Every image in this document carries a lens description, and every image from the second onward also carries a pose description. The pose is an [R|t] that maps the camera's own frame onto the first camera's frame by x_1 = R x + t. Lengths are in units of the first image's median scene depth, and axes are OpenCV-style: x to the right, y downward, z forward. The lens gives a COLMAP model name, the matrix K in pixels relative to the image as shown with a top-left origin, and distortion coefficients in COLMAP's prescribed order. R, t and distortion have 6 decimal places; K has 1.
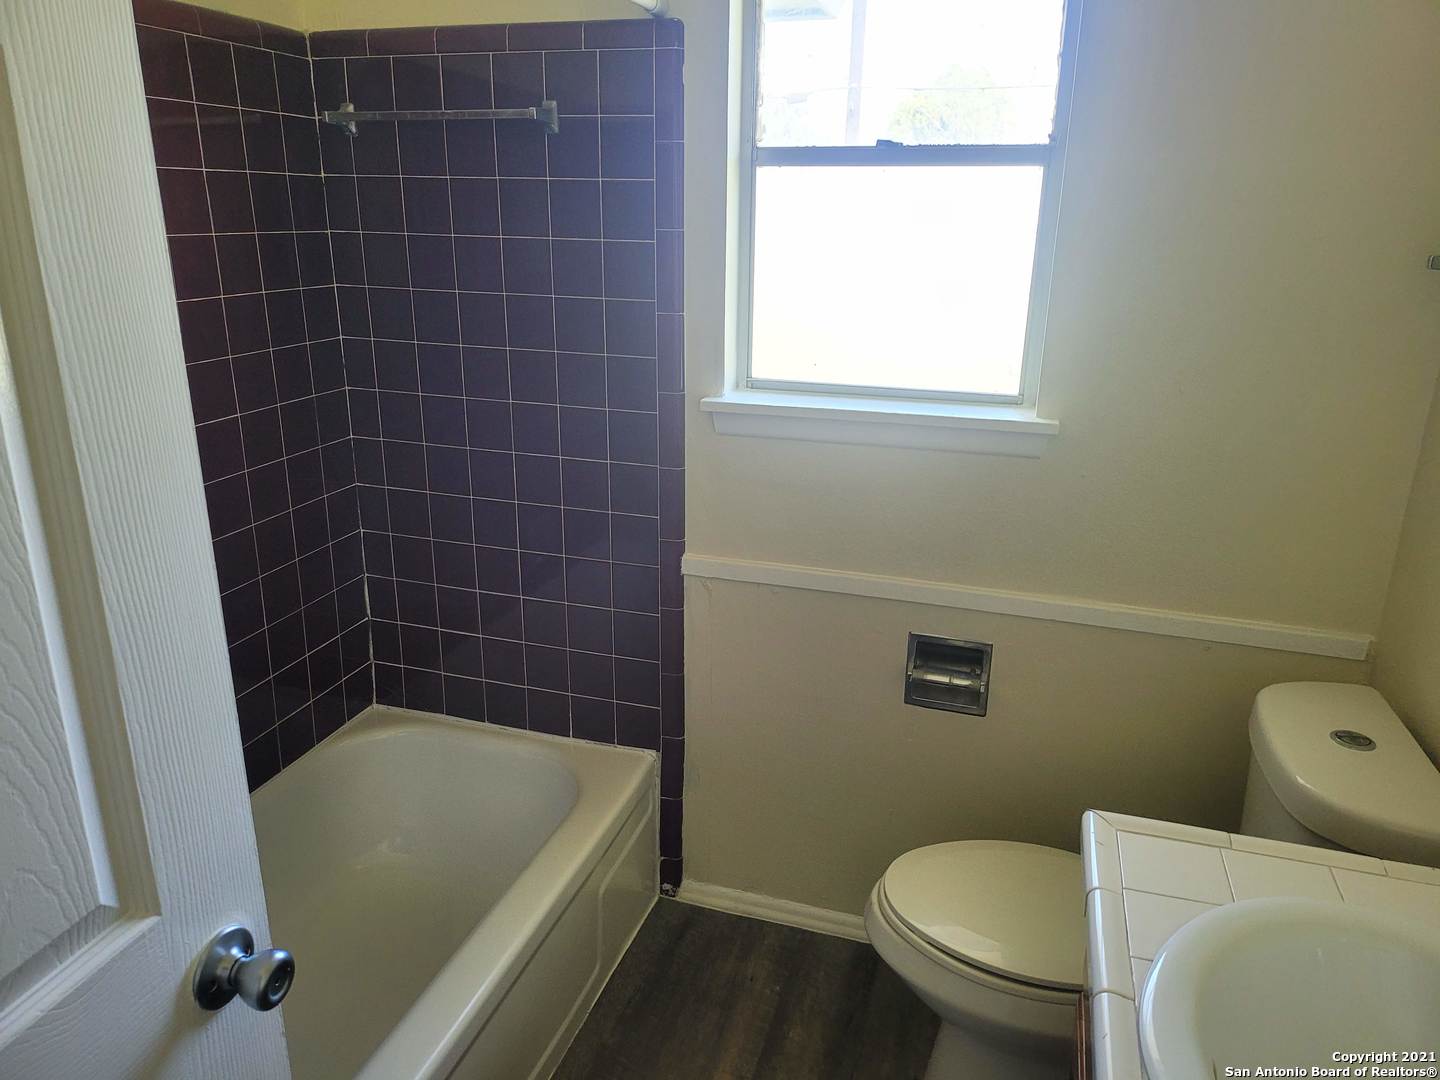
lens RADIAL K [[1010.5, 0, 724.2], [0, 1010.5, 523.1], [0, 0, 1]] dist [0.063341, -0.069722]
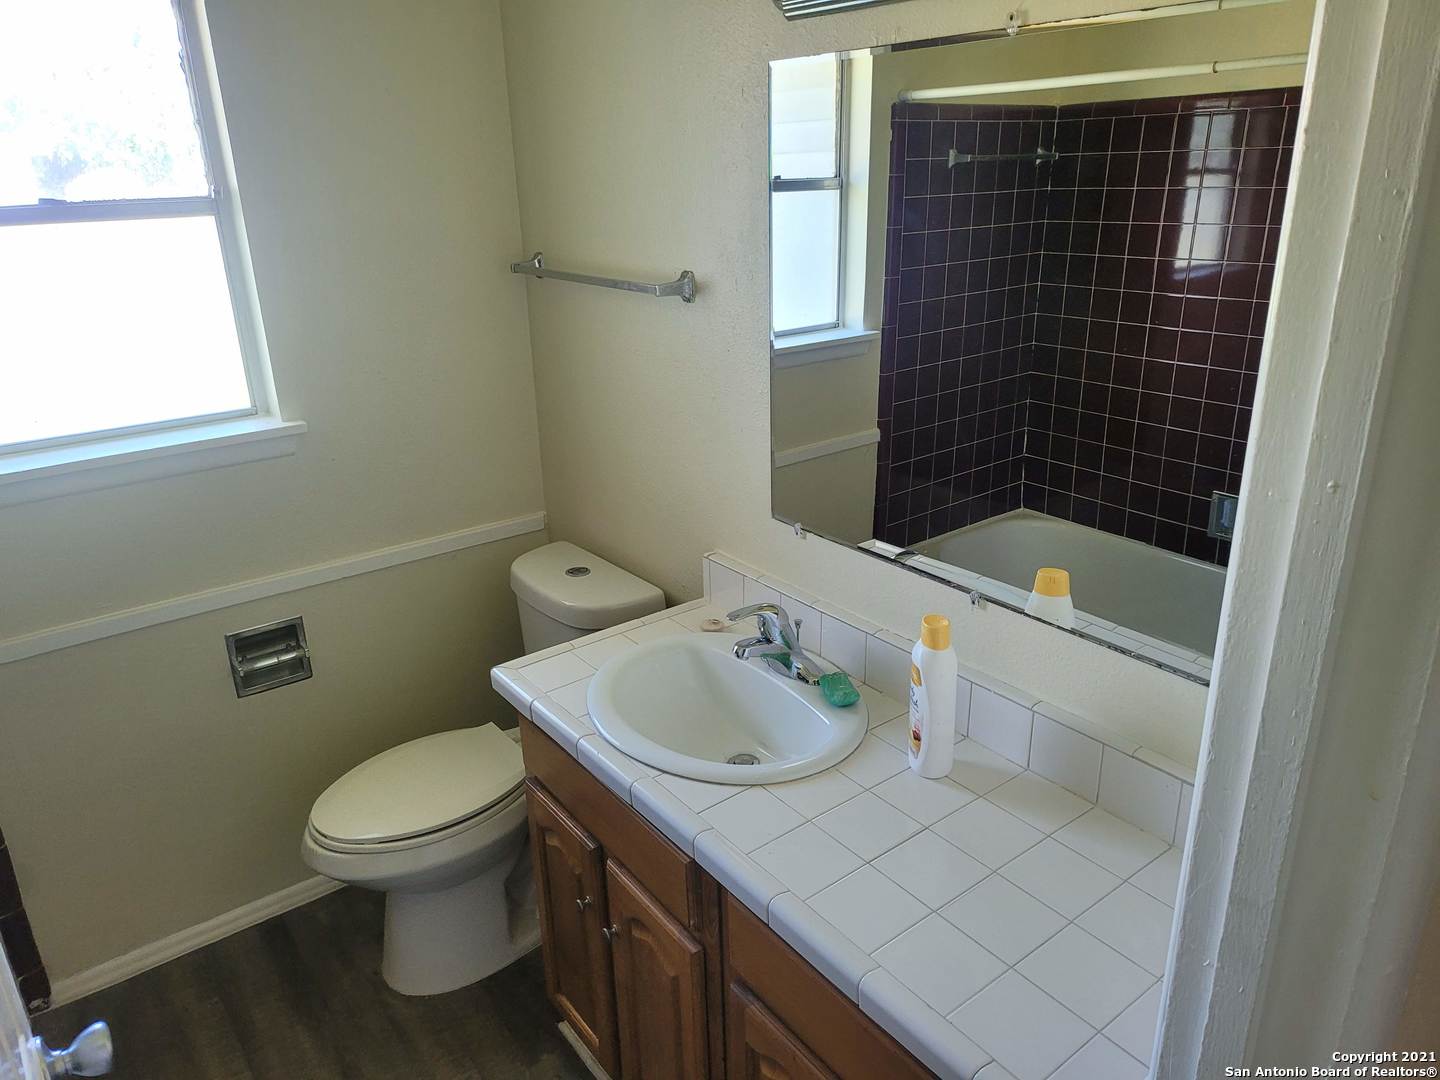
lens RADIAL K [[995.5, 0, 722.7], [0, 995.5, 516.3], [0, 0, 1]] dist [0.052186, -0.057919]
pose [[0.581238, -0.300390, 0.756260, -0.297400], [0.276707, 0.946949, 0.163464, -0.045449], [-0.765242, 0.114251, 0.633523, -0.126799]]
